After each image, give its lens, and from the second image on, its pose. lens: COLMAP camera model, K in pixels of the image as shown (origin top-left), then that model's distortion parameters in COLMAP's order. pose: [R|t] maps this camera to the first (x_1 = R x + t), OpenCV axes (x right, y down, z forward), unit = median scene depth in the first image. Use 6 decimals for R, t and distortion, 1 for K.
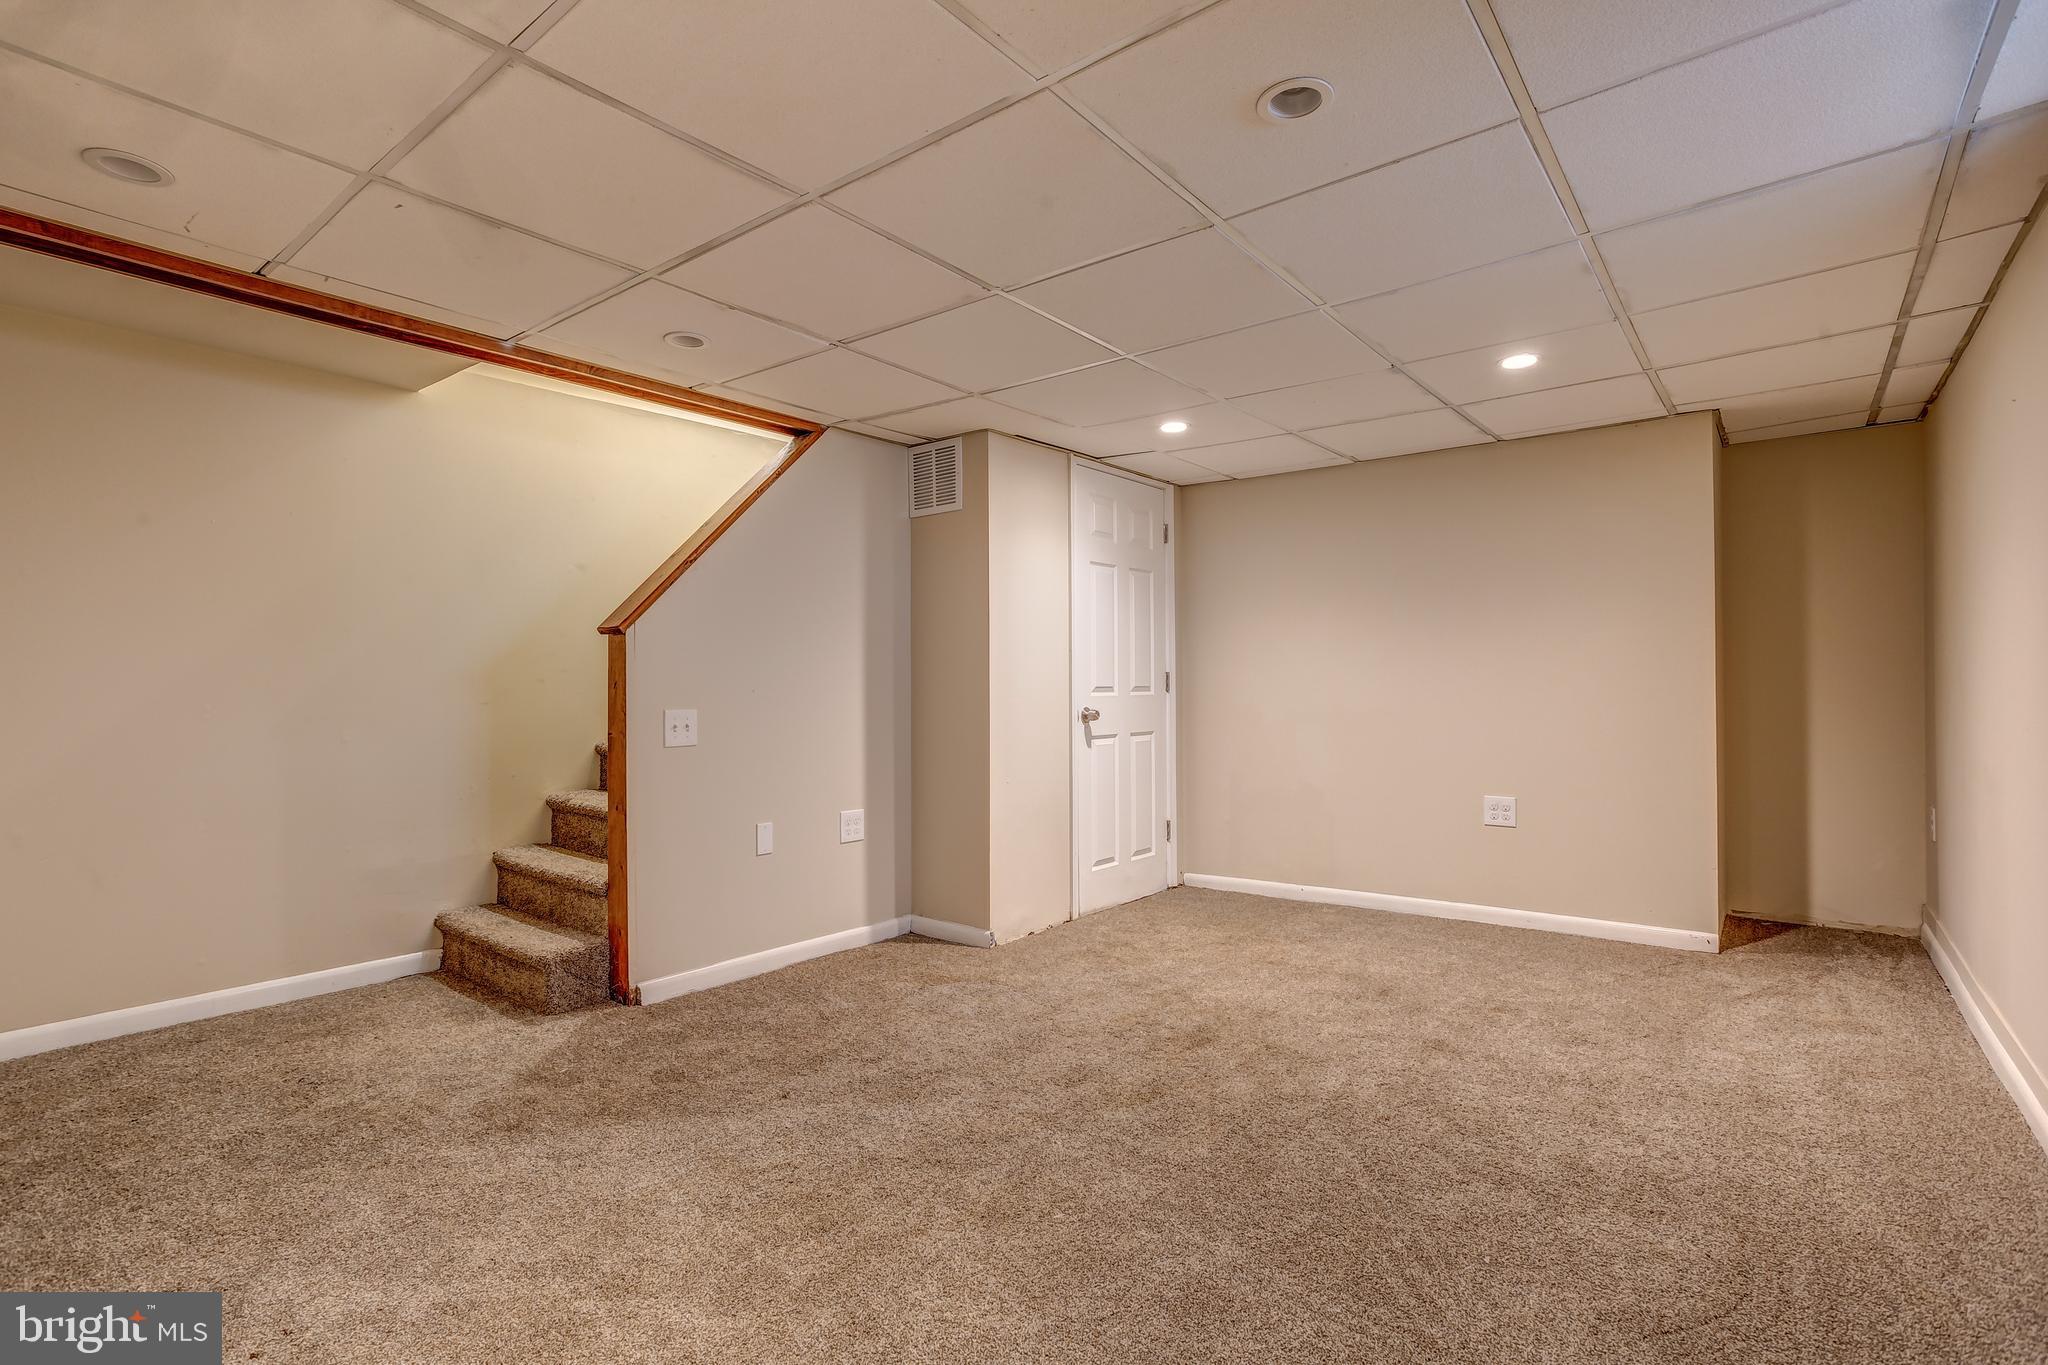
lens RADIAL K [[981.2, 0, 1011.6], [0, 981.2, 666.9], [0, 0, 1]] dist [-0.050634, 0.030491]
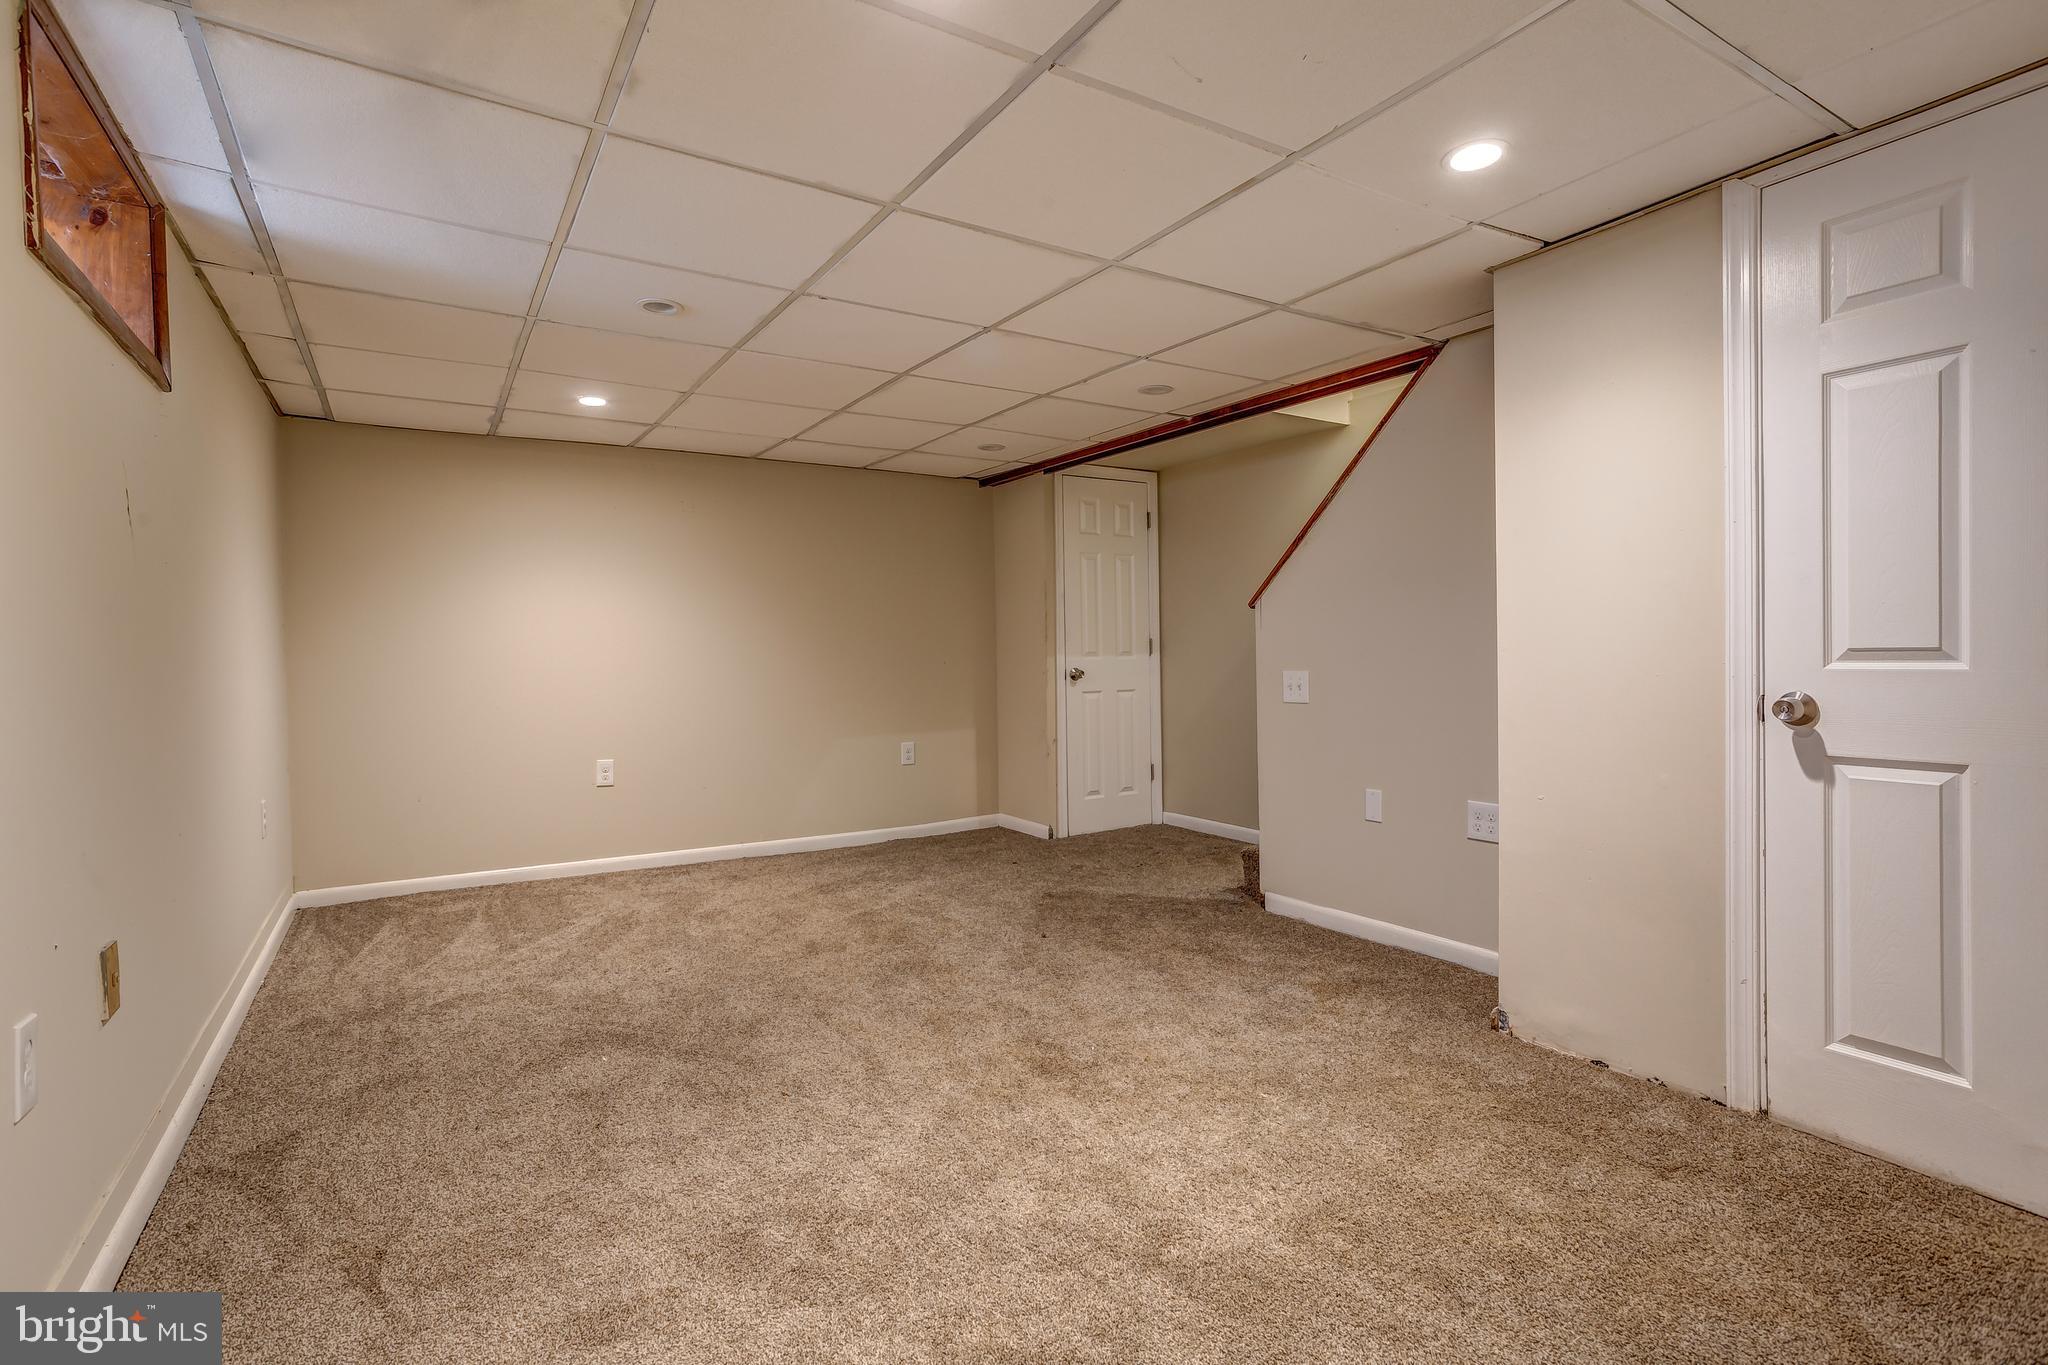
lens RADIAL K [[981.2, 0, 1011.6], [0, 981.2, 666.9], [0, 0, 1]] dist [-0.050634, 0.030491]
pose [[-0.326766, 0.019043, -0.944913, 0.733796], [0.027381, 0.999568, 0.010676, 0.015196], [0.944709, -0.022384, -0.327146, 0.913305]]
